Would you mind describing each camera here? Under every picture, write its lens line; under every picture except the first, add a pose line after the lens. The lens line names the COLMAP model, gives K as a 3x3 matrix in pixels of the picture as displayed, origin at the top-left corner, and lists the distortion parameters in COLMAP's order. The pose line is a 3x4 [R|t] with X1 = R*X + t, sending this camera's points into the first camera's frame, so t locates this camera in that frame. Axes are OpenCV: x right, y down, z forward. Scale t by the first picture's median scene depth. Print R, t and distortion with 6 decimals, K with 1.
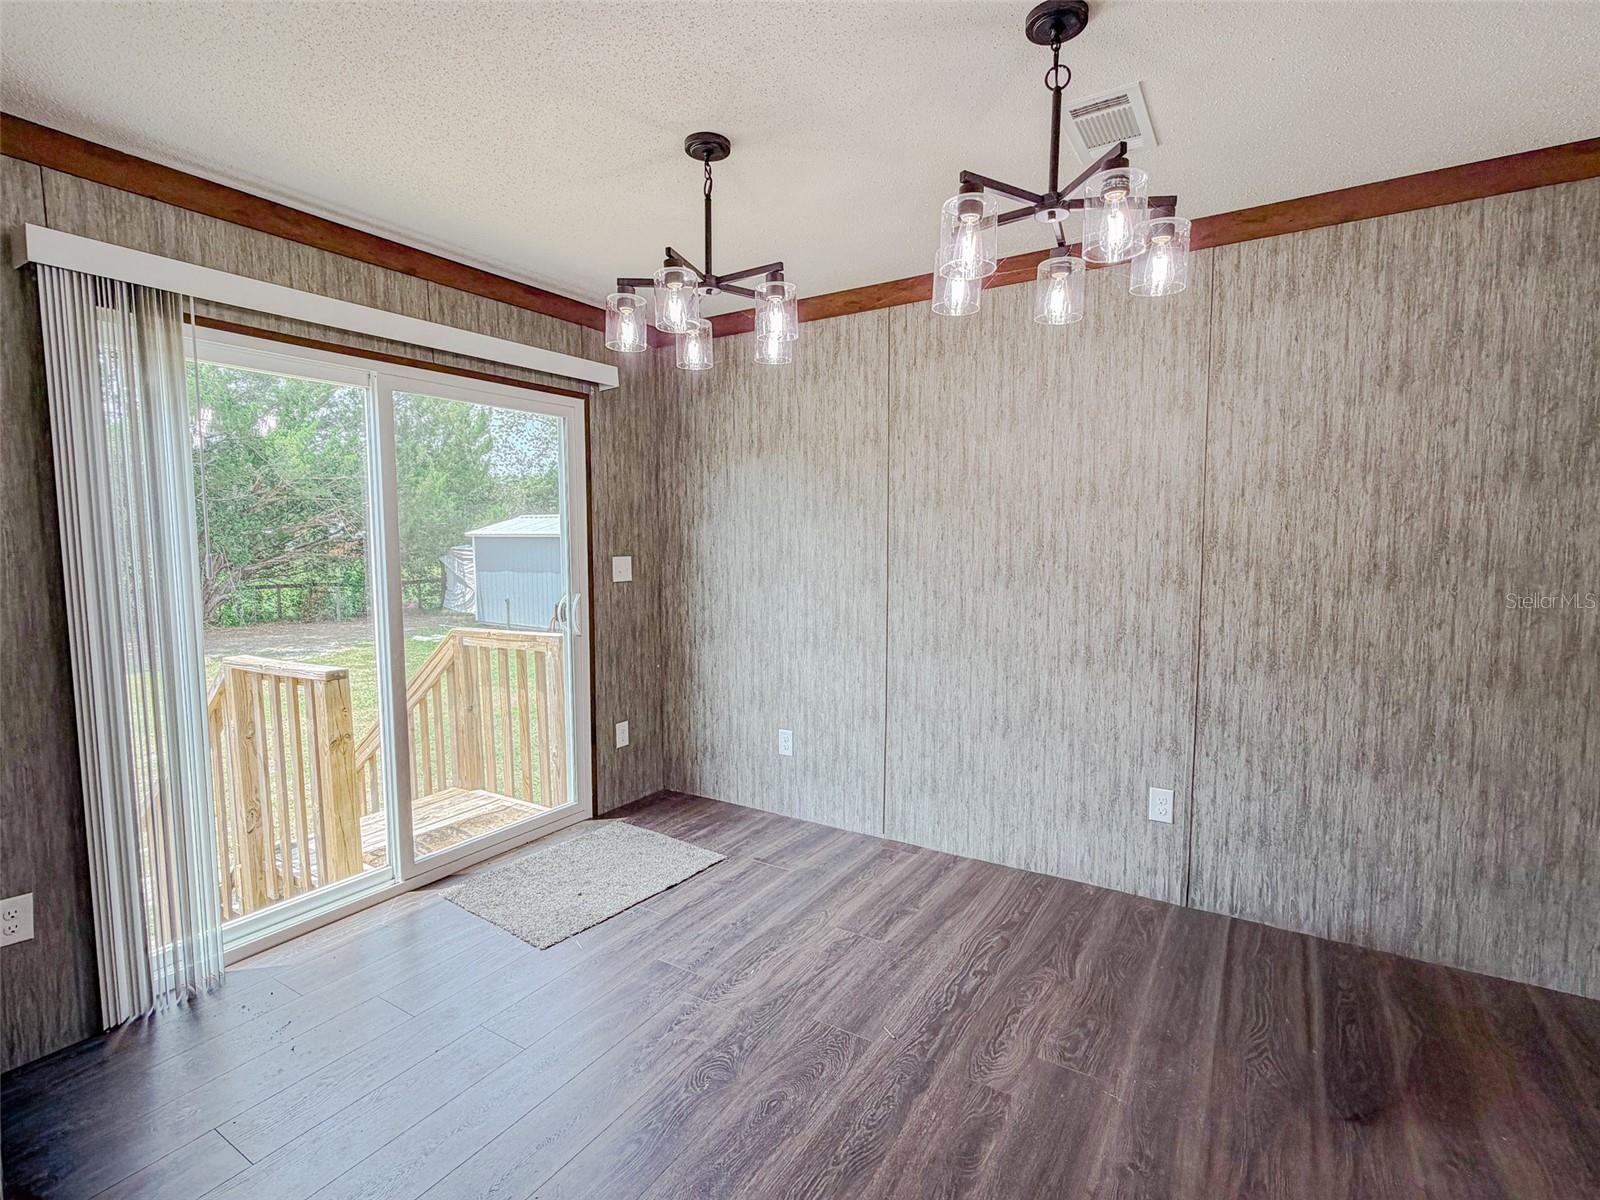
lens RADIAL K [[769.9, 0, 800.0], [0, 769.9, 600.0], [0, 0, 1]] dist [0.002320, 0.000121]
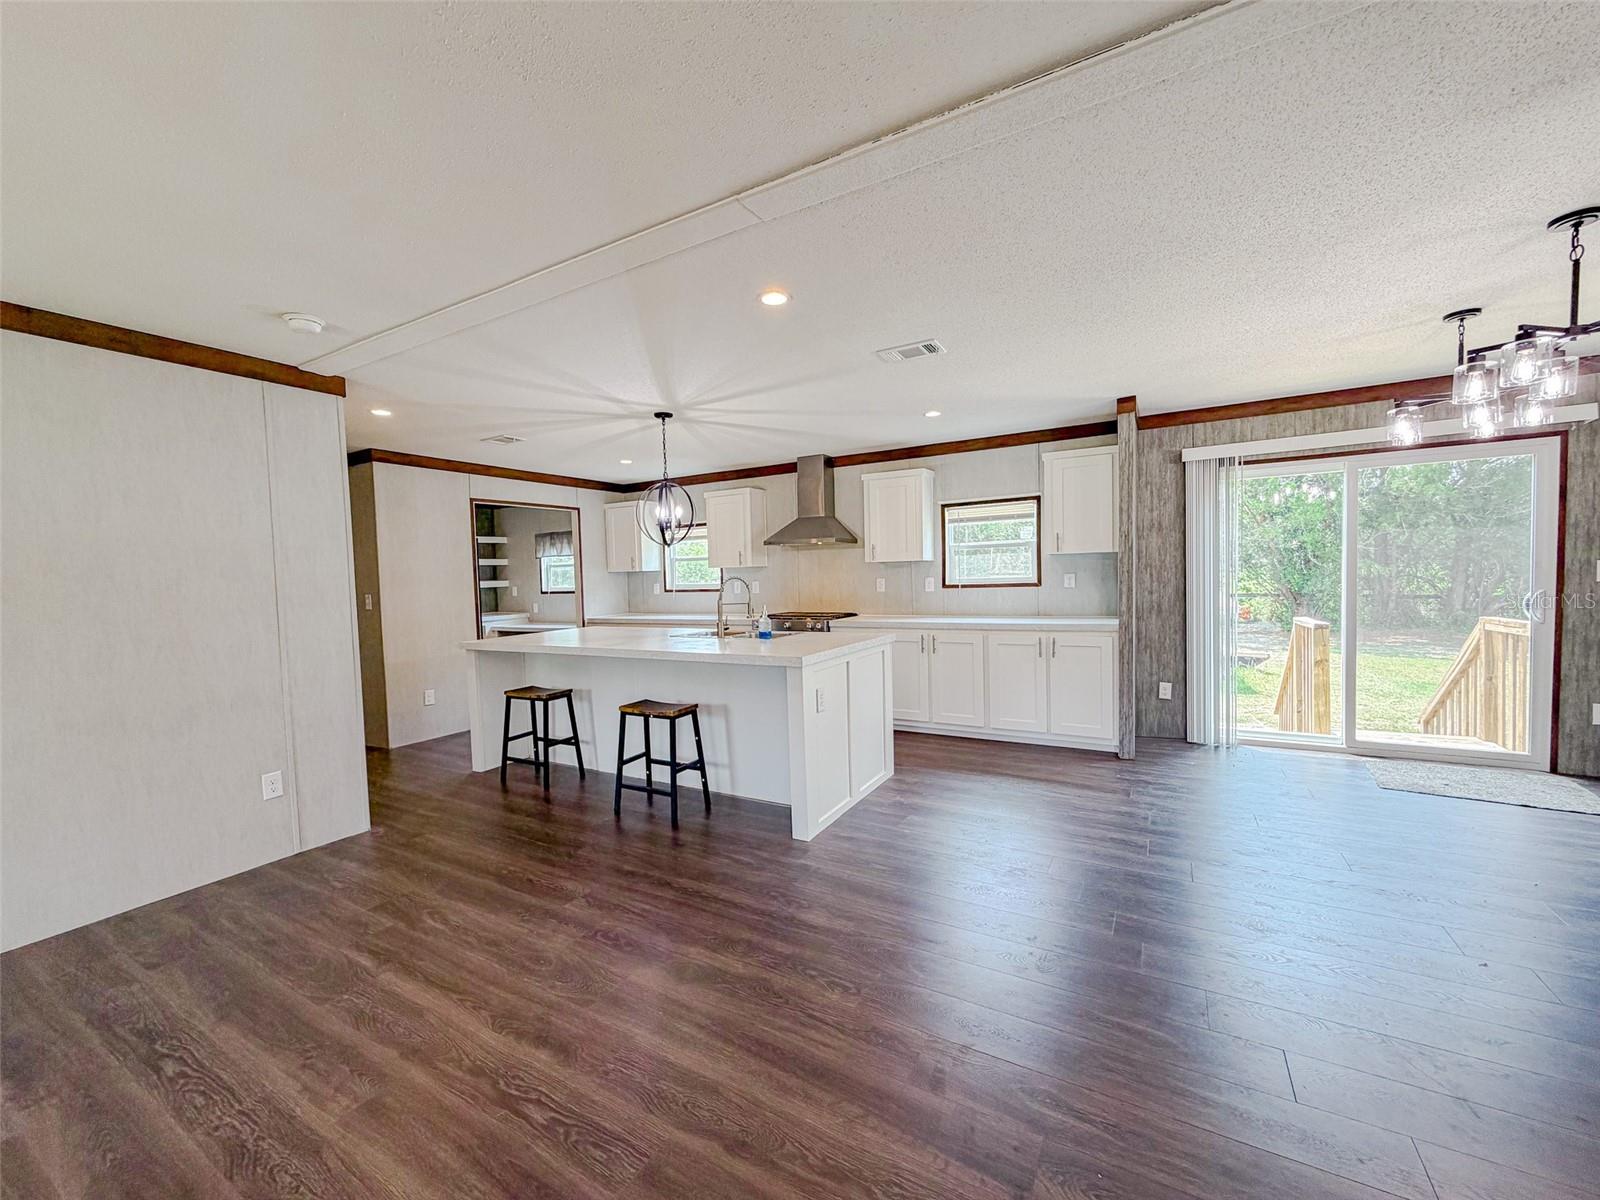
lens RADIAL K [[636.2, 0, 800.0], [0, 636.2, 600.0], [0, 0, 1]] dist [0.007497, 0.000230]
pose [[0.049176, 0.042398, -0.997890, 0.872188], [-0.049156, 0.997991, 0.039980, 0.032494], [0.997580, 0.047086, 0.051161, -0.341182]]
